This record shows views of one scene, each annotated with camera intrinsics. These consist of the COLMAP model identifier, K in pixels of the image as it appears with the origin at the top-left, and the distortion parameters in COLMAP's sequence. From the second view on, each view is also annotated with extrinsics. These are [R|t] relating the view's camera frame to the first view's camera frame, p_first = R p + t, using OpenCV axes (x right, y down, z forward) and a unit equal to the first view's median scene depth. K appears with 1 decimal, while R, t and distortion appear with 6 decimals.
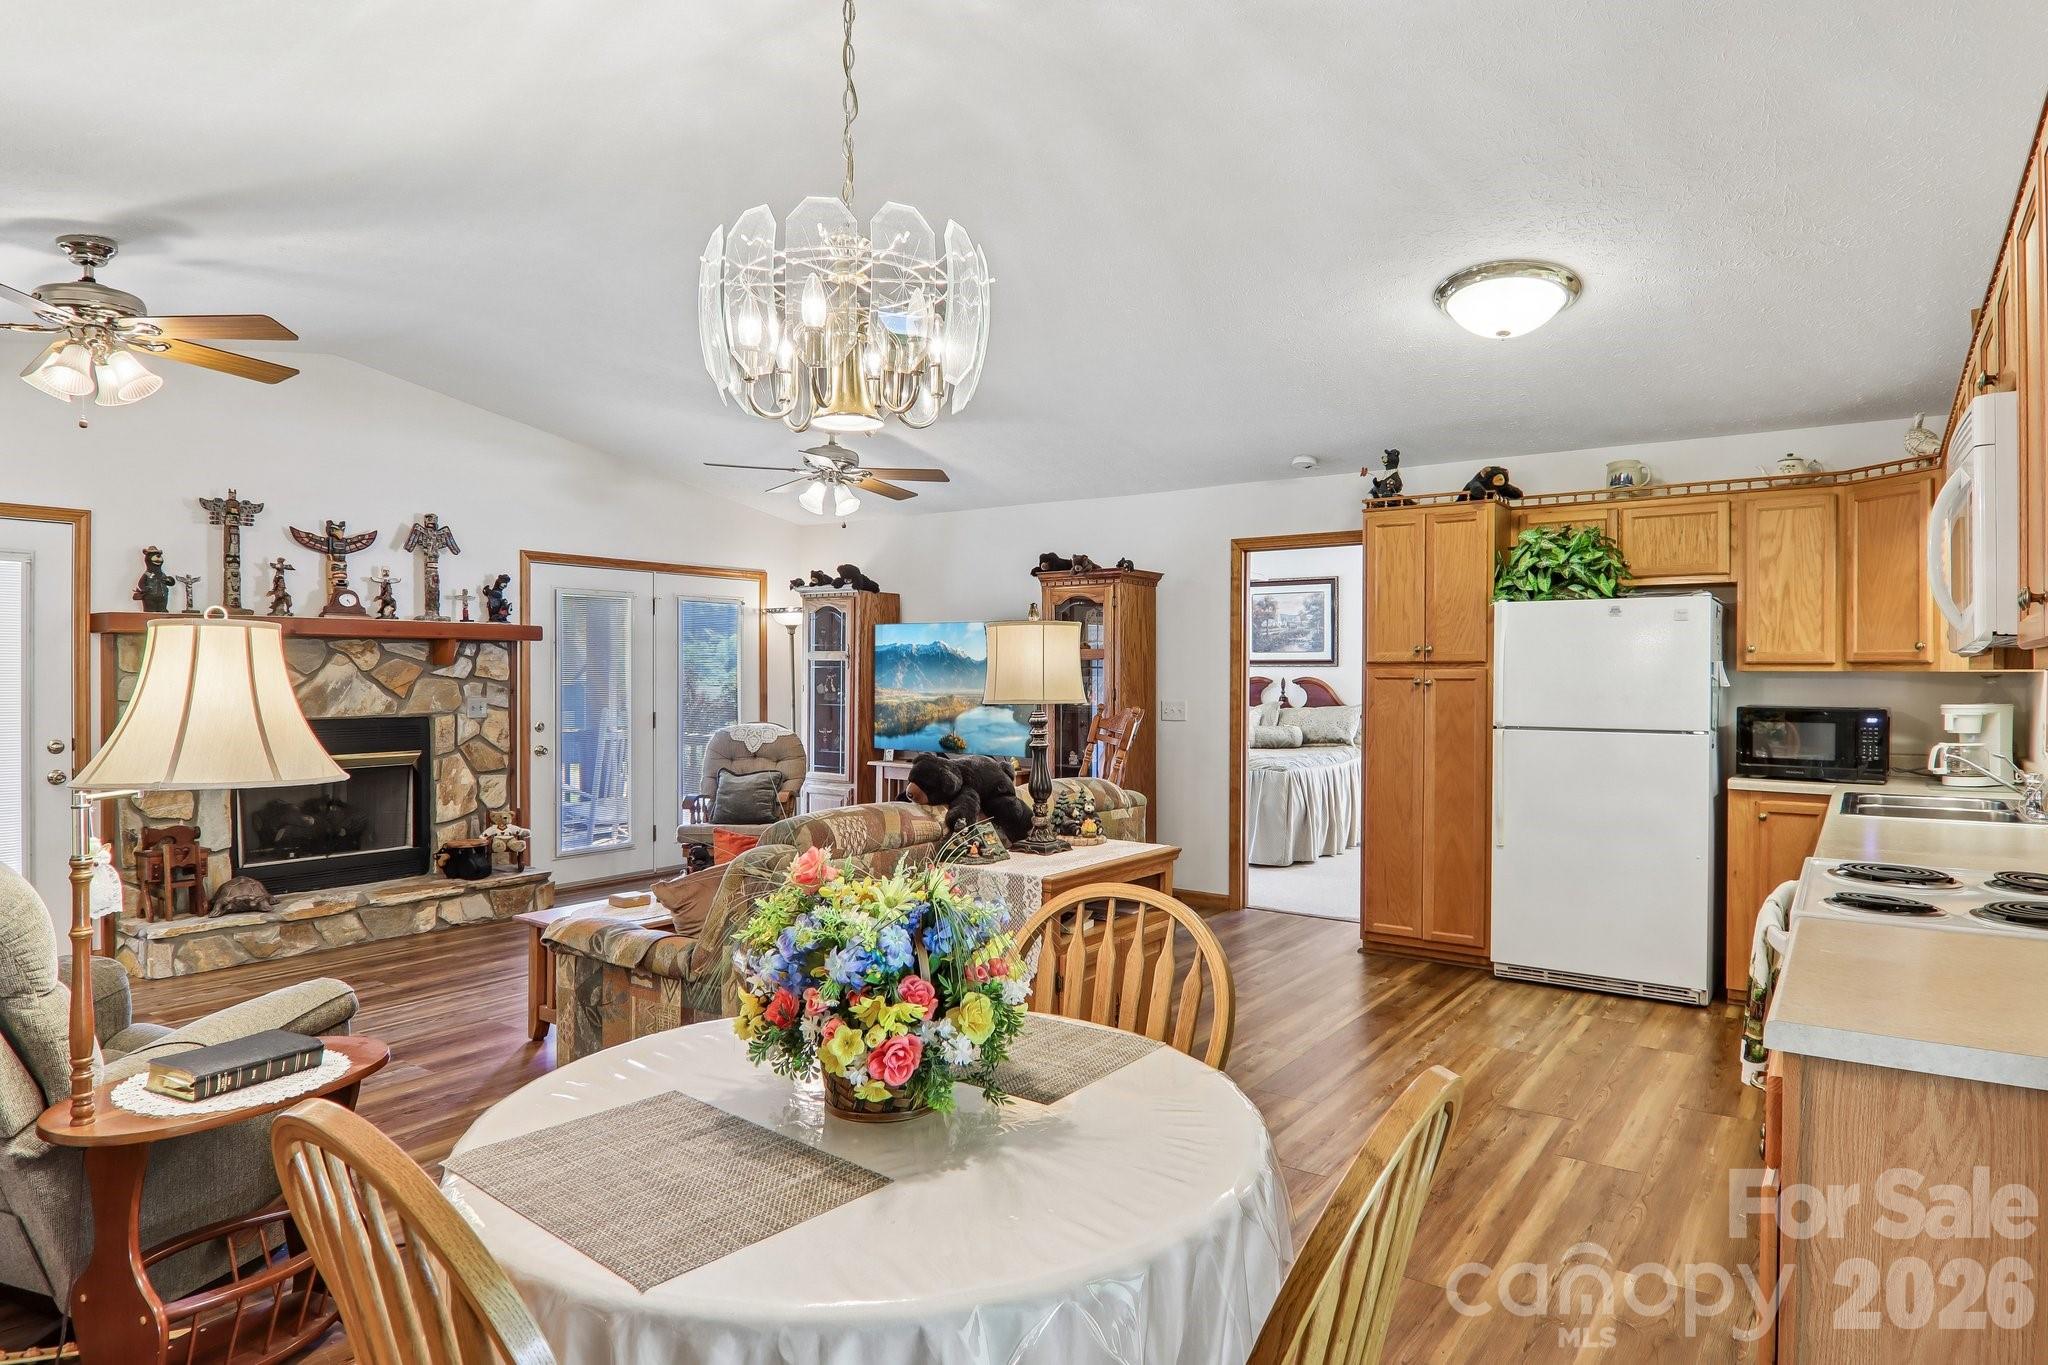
lens RADIAL K [[1182.2, 0, 1024.0], [0, 1182.2, 682.5], [0, 0, 1]] dist [0.005045, -0.019625]
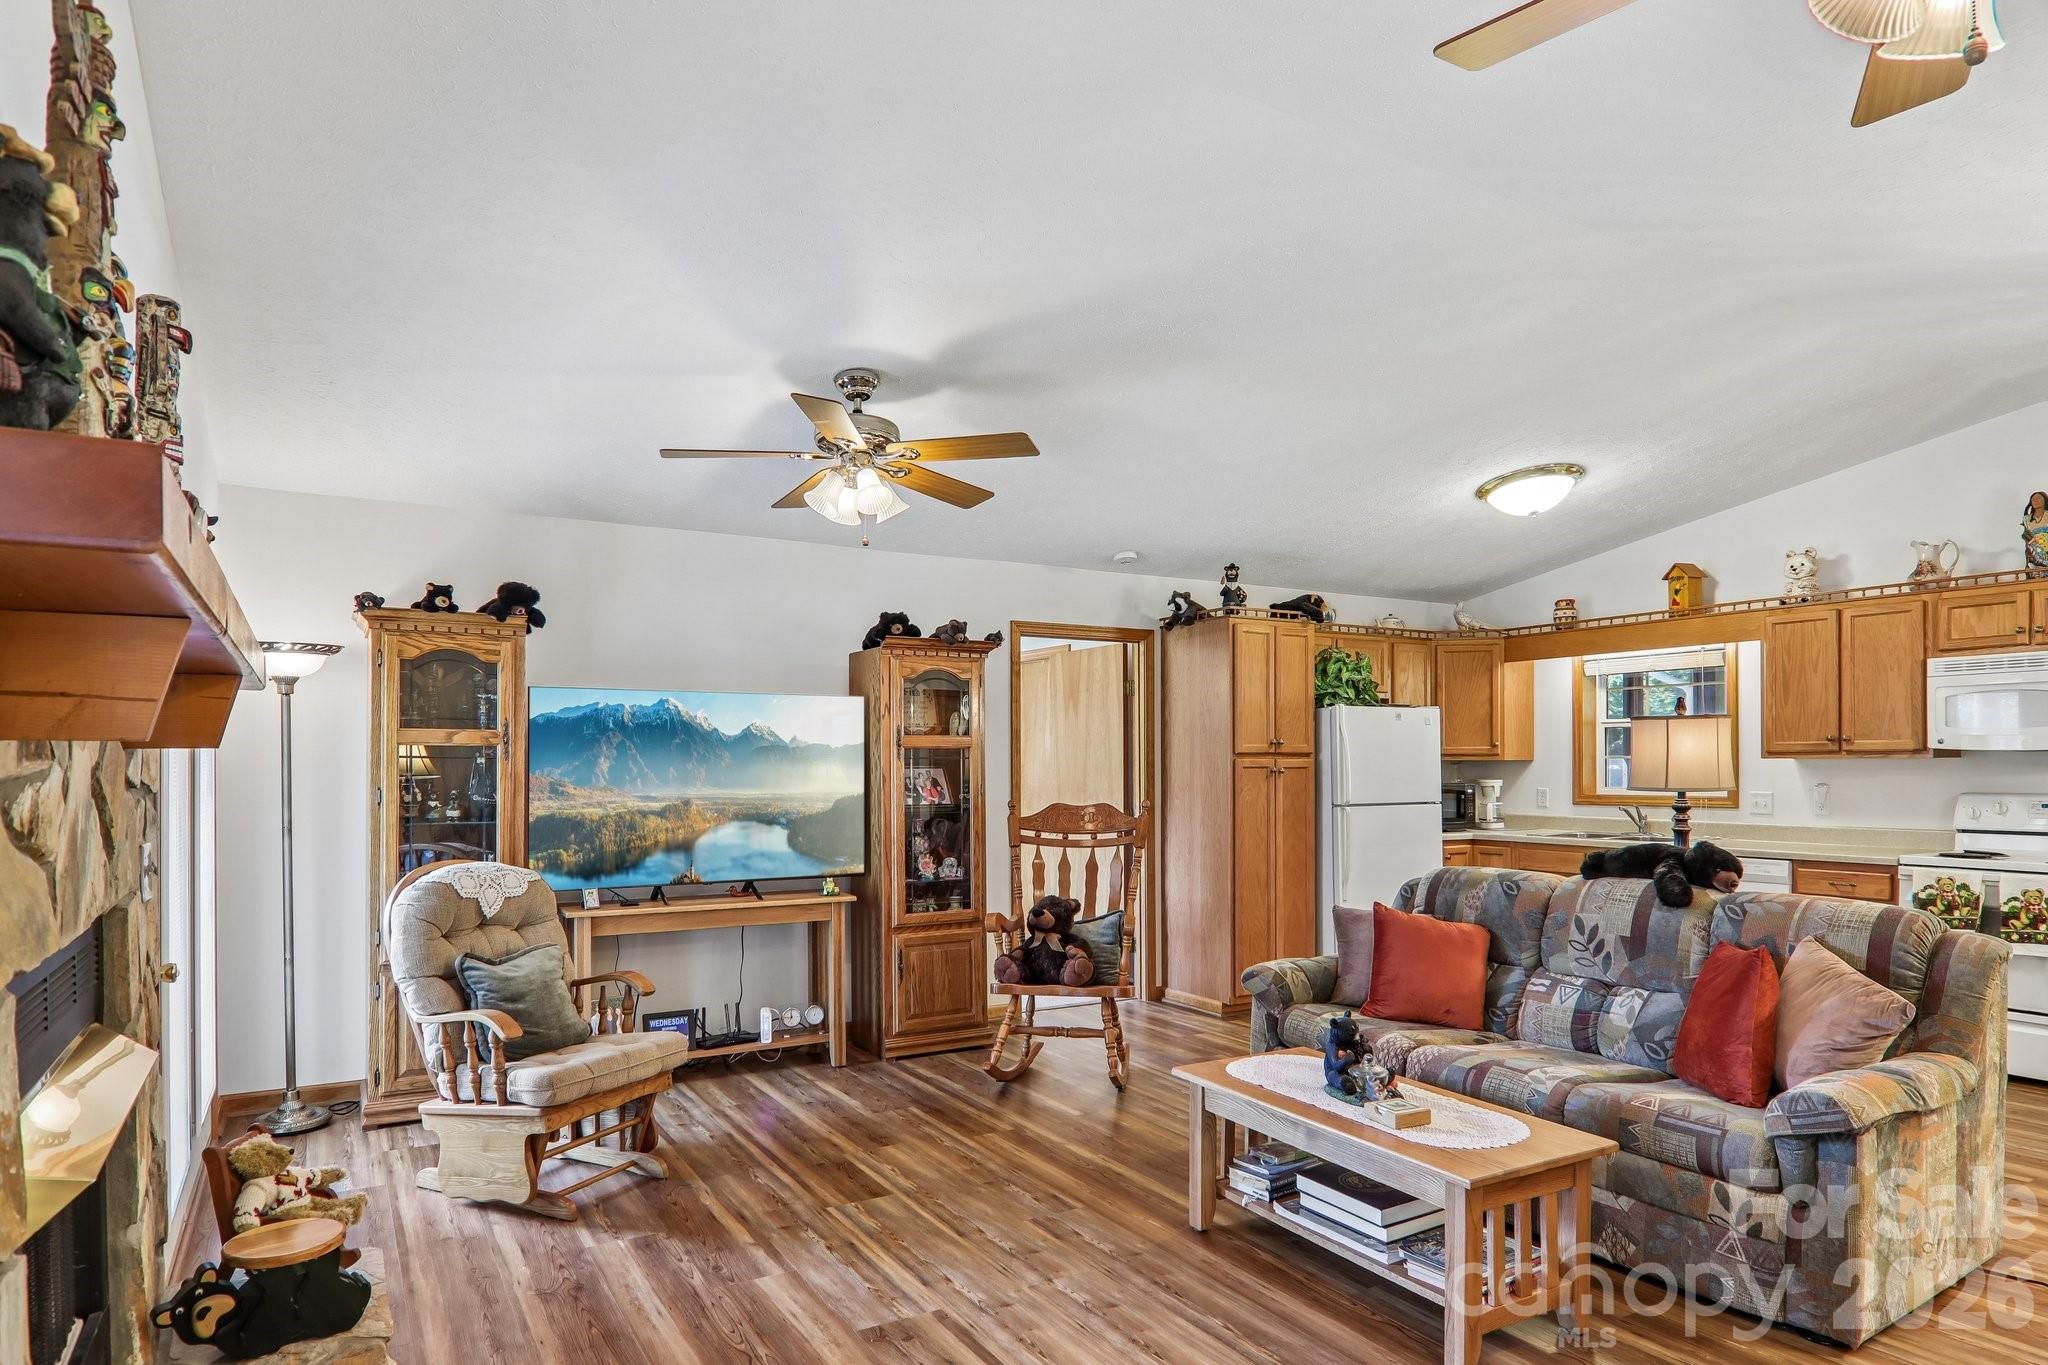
lens RADIAL K [[1175.3, 0, 1020.6], [0, 1175.3, 755.5], [0, 0, 1]] dist [0.005333, -0.017407]
pose [[0.405101, 0.003021, 0.914267, -0.801453], [0.012559, 0.999882, -0.008869, -0.007556], [-0.914185, 0.015075, 0.405016, 0.736961]]
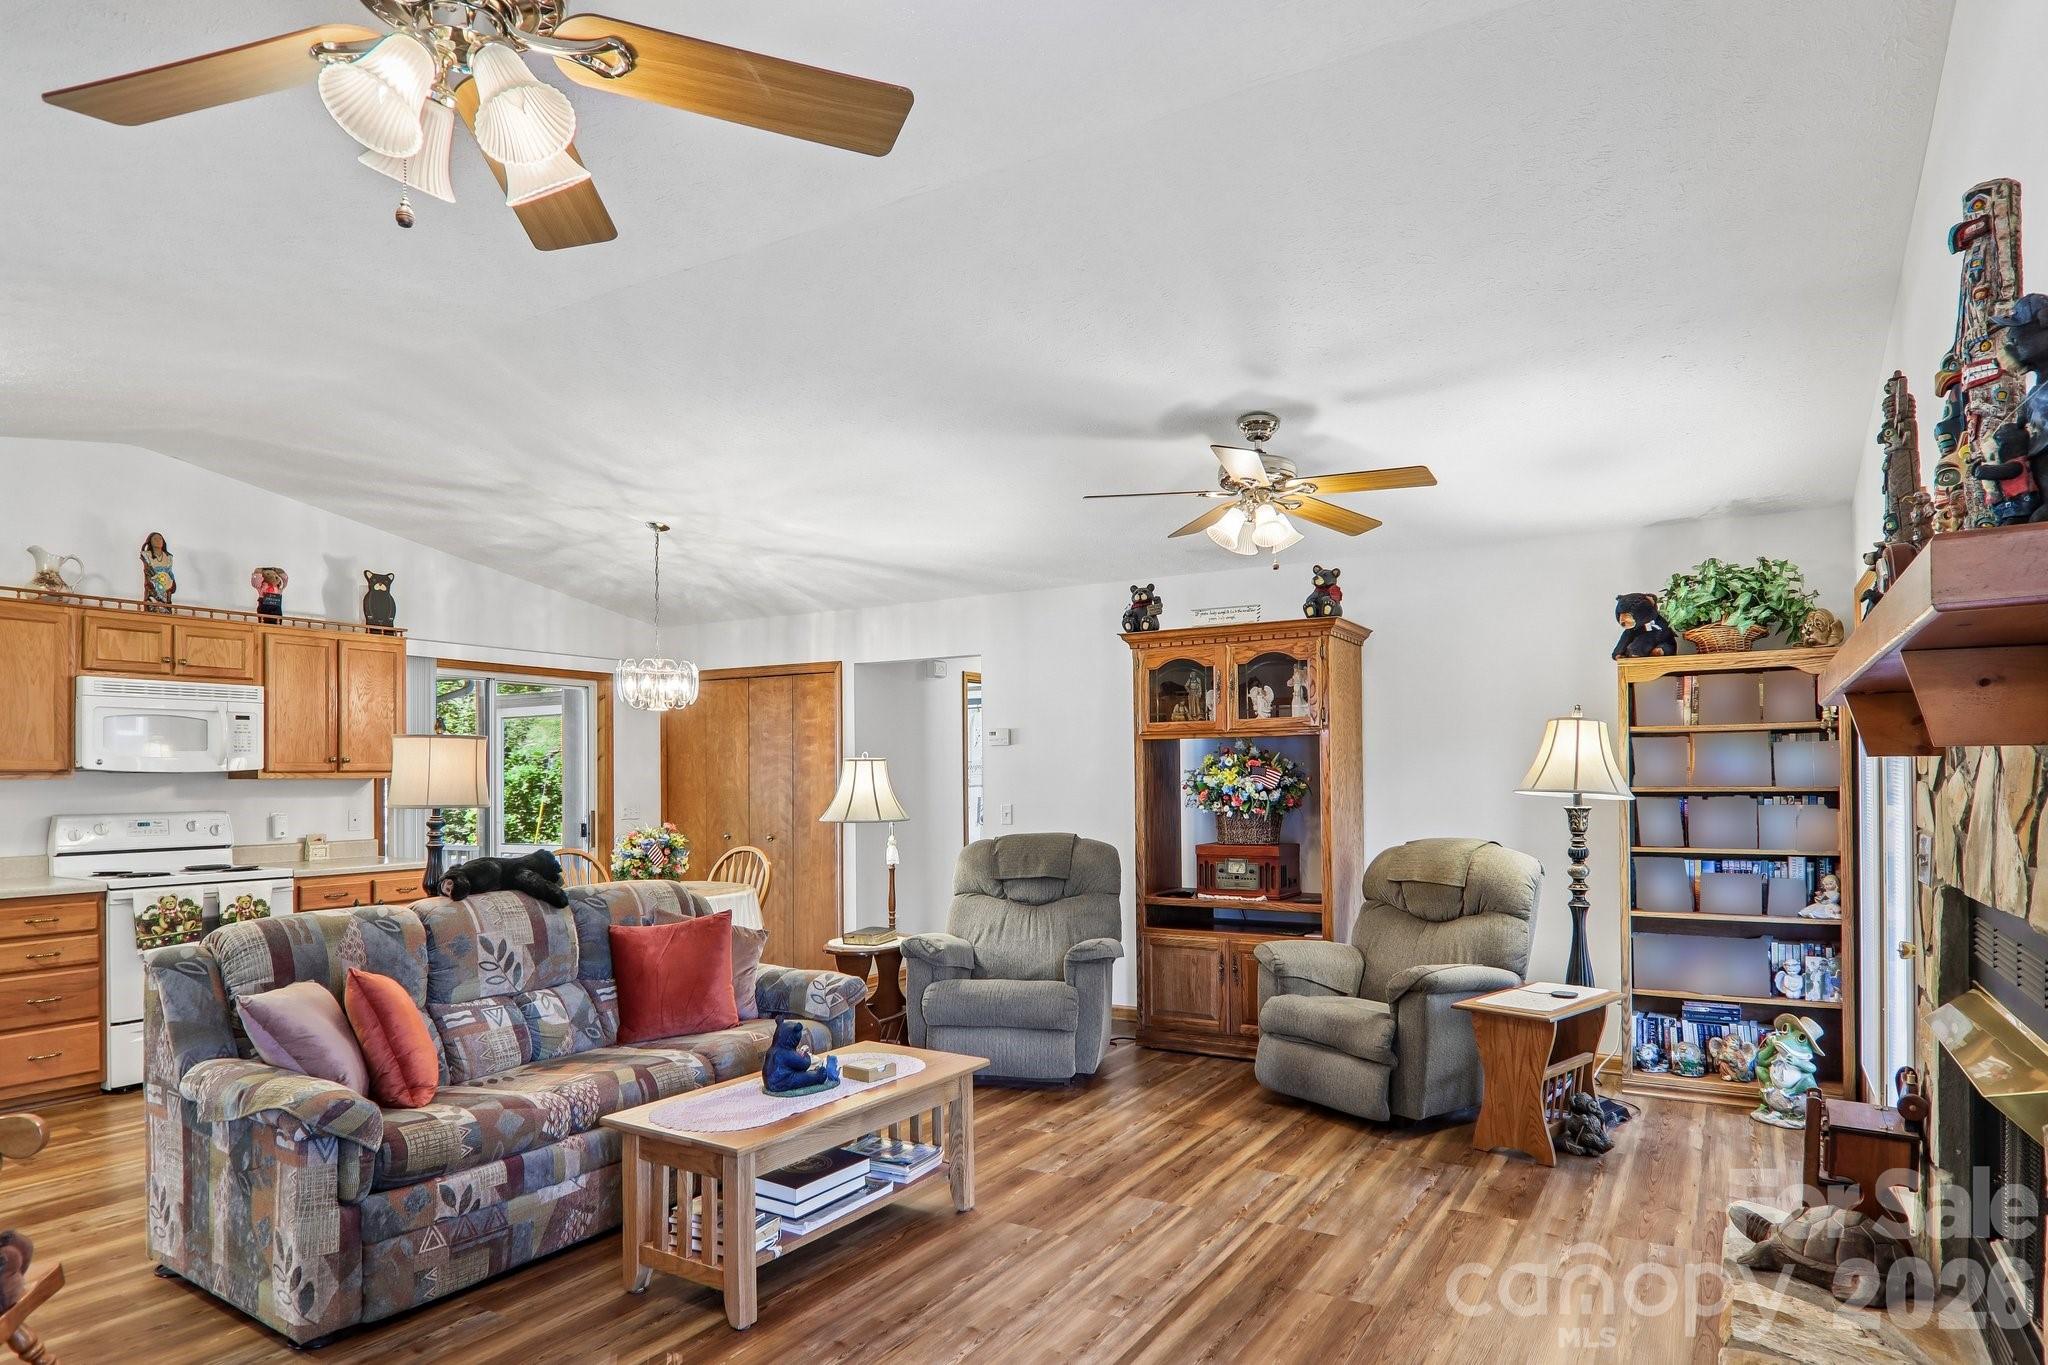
lens RADIAL K [[1179.8, 0, 1026.9], [0, 1179.8, 769.8], [0, 0, 1]] dist [0.004059, -0.016719]
pose [[-0.996507, 0.003678, -0.083430, -0.295882], [0.003458, 0.999990, 0.002789, -0.012069], [0.083440, 0.002491, -0.996510, 1.418777]]
